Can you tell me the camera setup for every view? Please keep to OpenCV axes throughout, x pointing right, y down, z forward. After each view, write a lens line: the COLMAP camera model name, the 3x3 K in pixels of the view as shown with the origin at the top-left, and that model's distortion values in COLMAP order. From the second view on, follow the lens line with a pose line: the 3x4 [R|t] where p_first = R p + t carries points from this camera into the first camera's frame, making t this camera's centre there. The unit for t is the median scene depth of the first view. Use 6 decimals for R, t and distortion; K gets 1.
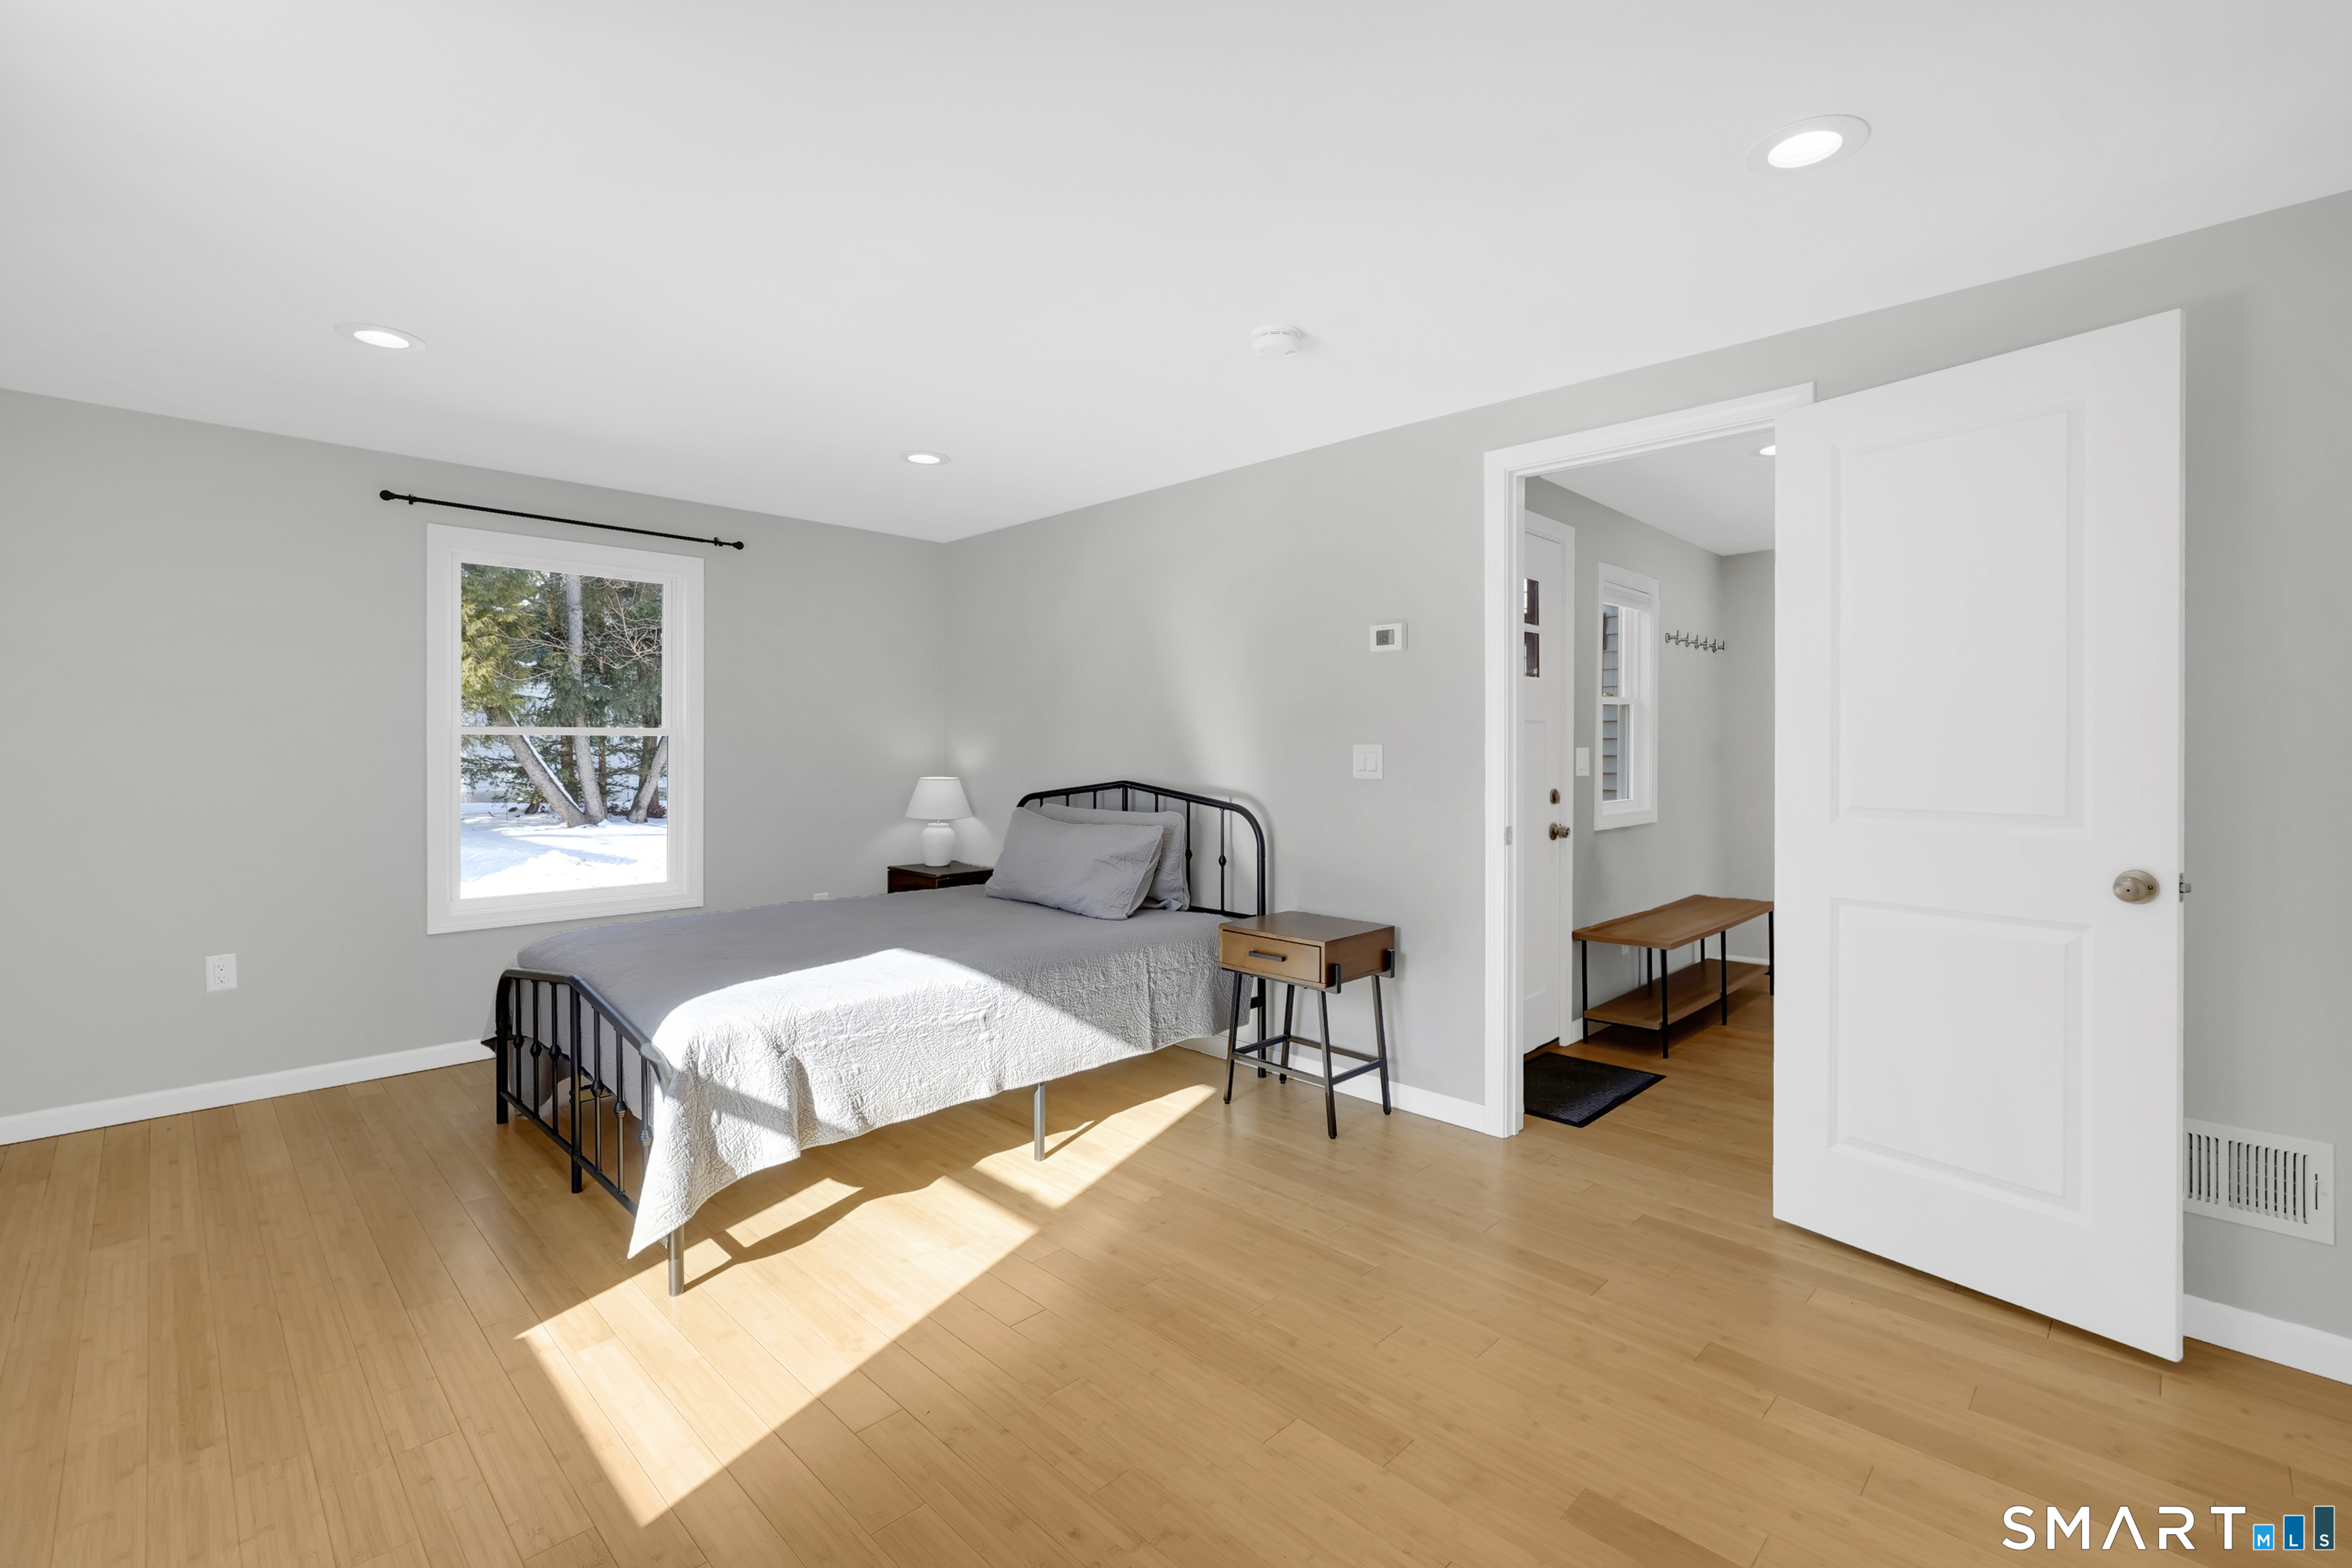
lens RADIAL K [[1000.6, 0, 1199.1], [0, 1000.6, 752.7], [0, 0, 1]] dist [-0.002668, -0.000069]
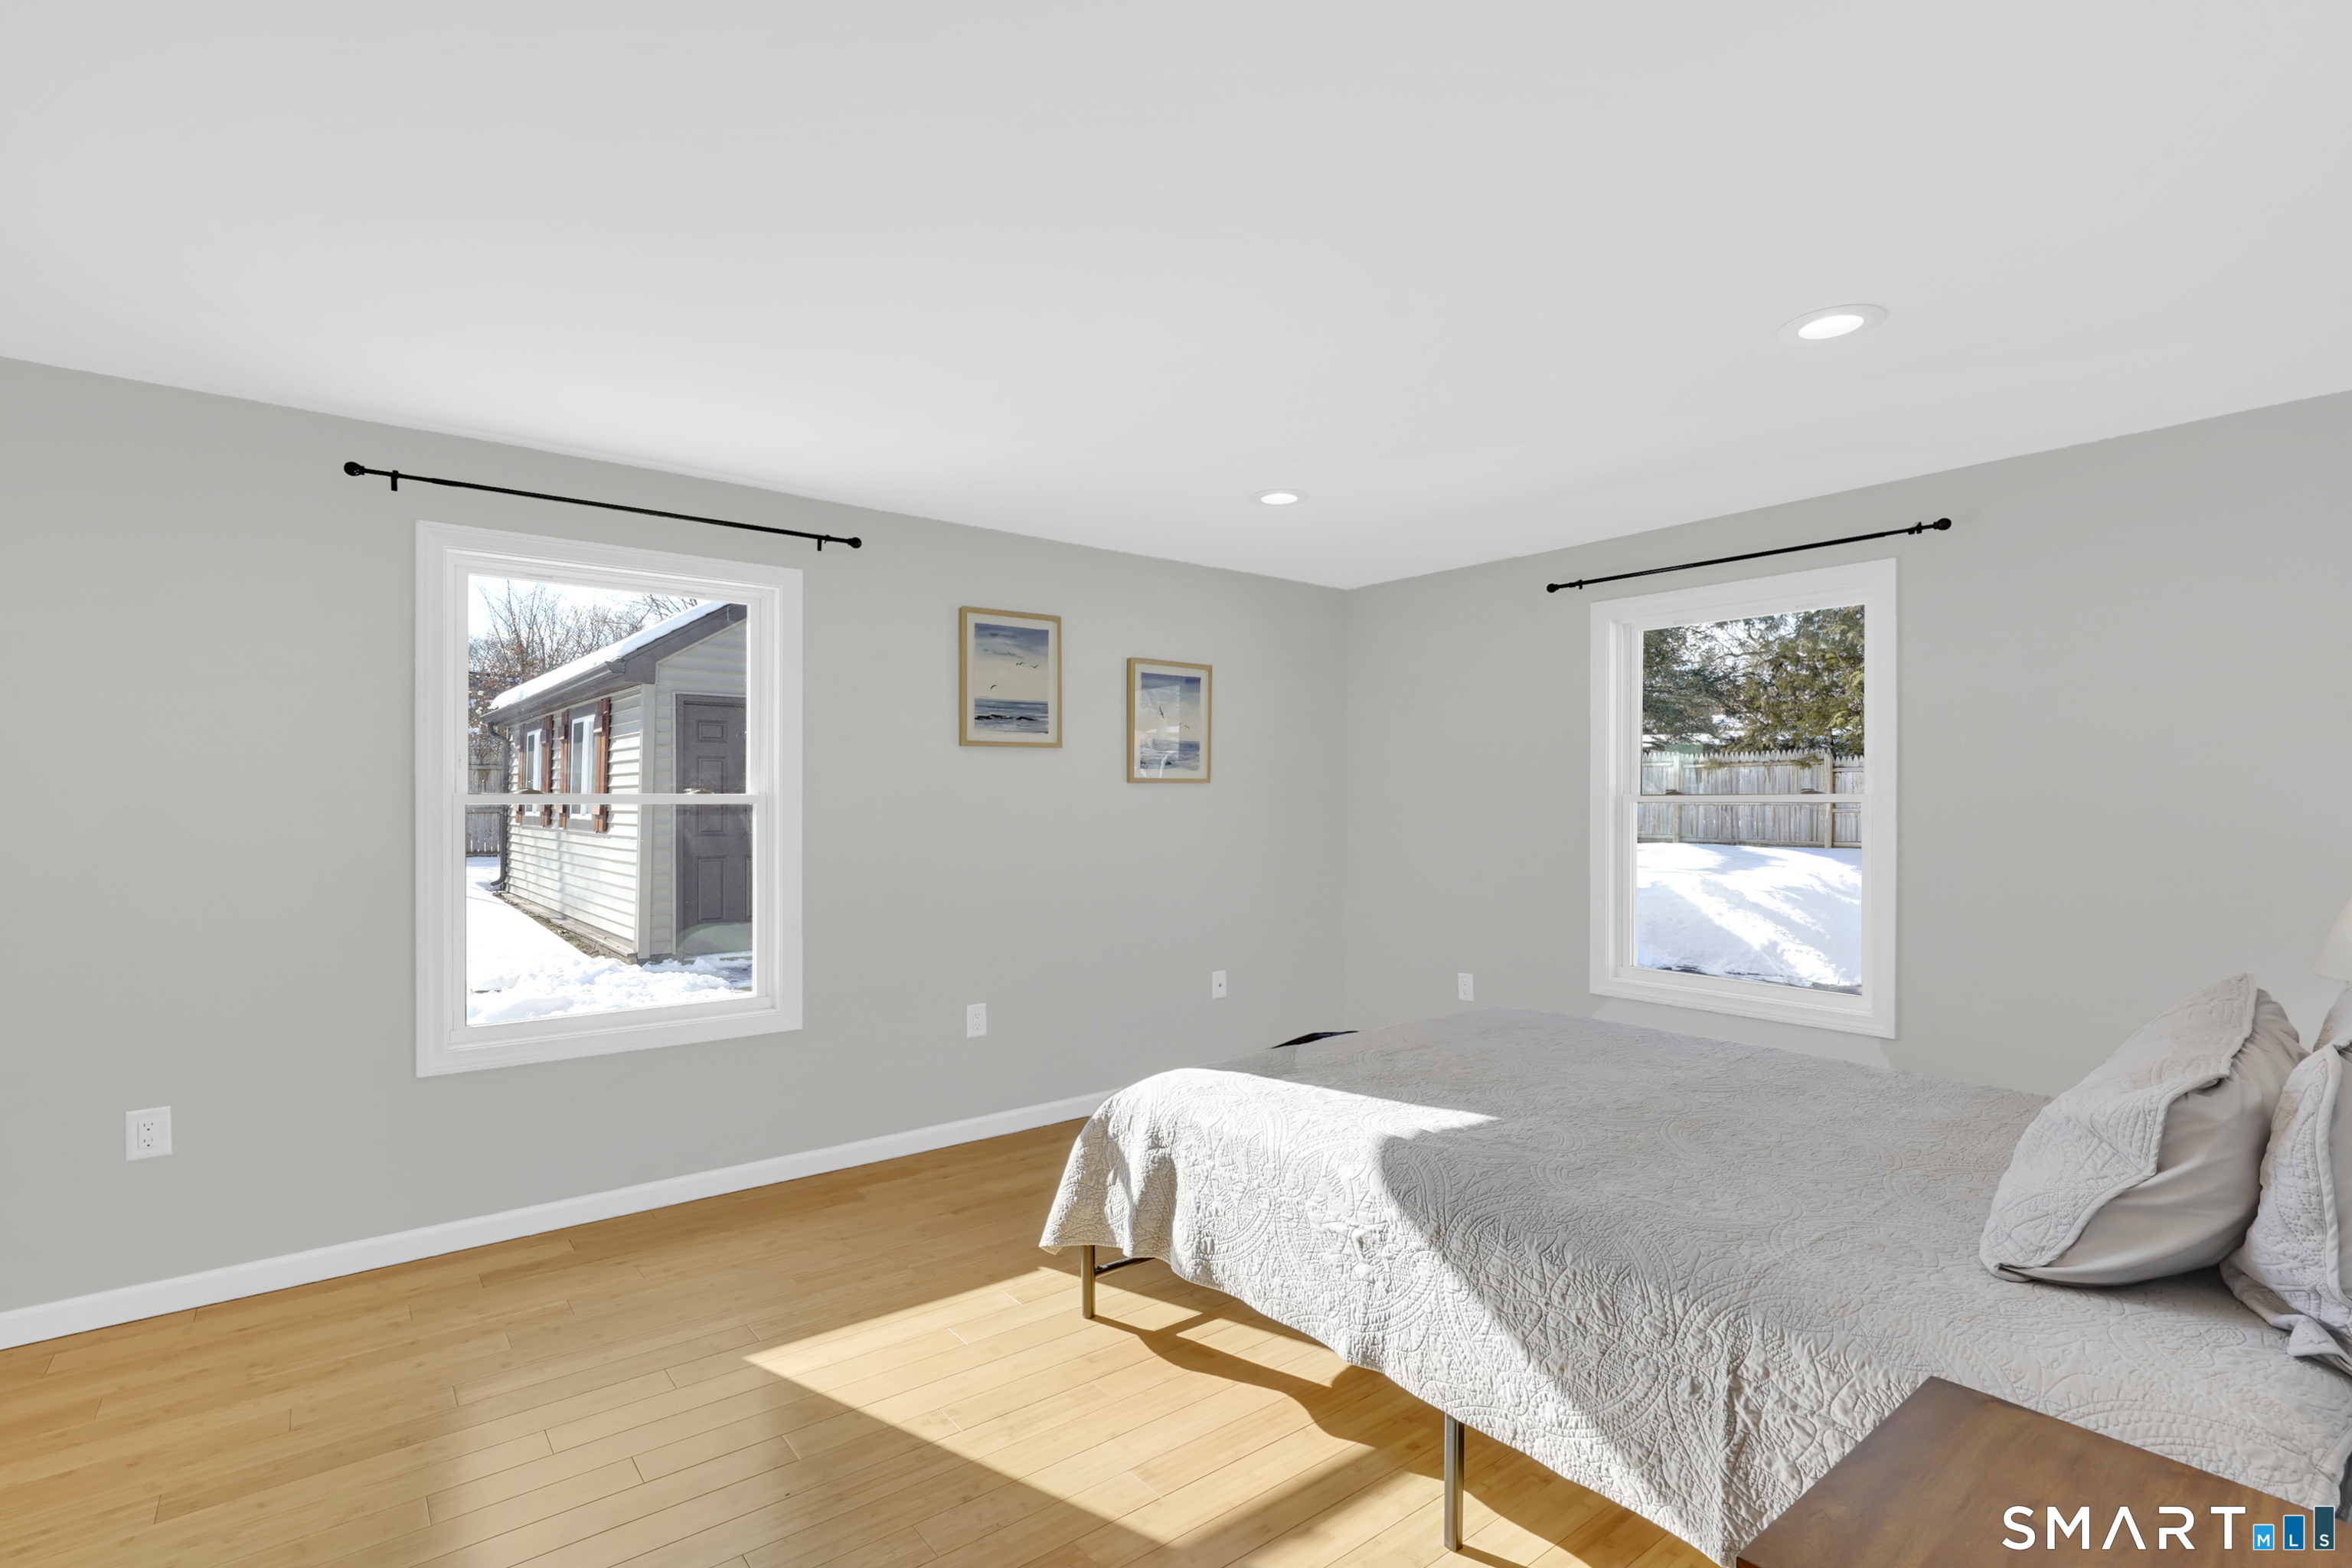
lens RADIAL K [[985.7, 0, 1157.1], [0, 985.7, 801.3], [0, 0, 1]] dist [0.001248, 0.000135]
pose [[-0.085425, -0.000616, -0.996344, 0.450032], [-0.000923, 0.999999, -0.000539, -0.027160], [0.996344, 0.000874, -0.085425, 0.920813]]
